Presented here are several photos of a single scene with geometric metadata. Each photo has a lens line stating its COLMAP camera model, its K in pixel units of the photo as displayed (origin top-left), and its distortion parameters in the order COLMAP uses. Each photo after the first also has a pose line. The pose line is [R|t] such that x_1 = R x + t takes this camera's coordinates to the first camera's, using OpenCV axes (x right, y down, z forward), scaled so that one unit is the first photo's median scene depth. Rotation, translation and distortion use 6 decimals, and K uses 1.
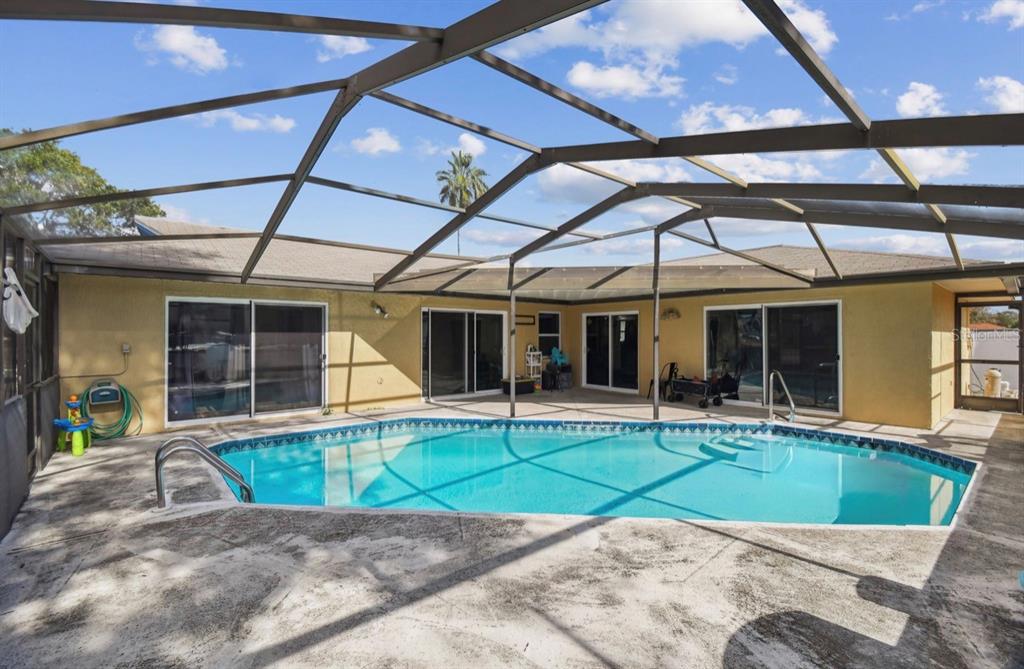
lens RADIAL K [[459.0, 0, 500.7], [0, 459.0, 331.7], [0, 0, 1]] dist [0.000793, 0.000572]
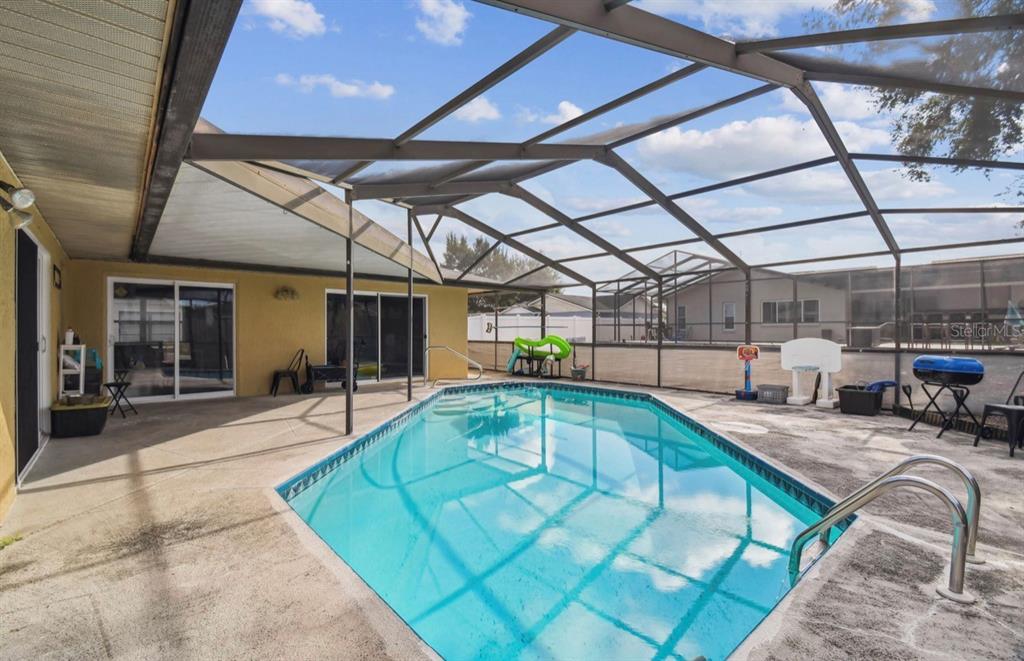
lens RADIAL K [[453.3, 0, 492.8], [0, 453.3, 331.8], [0, 0, 1]] dist [0.000749, -0.009654]
pose [[-0.016644, -0.001569, 0.999860, -0.621832], [-0.012982, 0.999915, 0.001353, 0.035888], [-0.999777, -0.012958, -0.016663, 0.774353]]
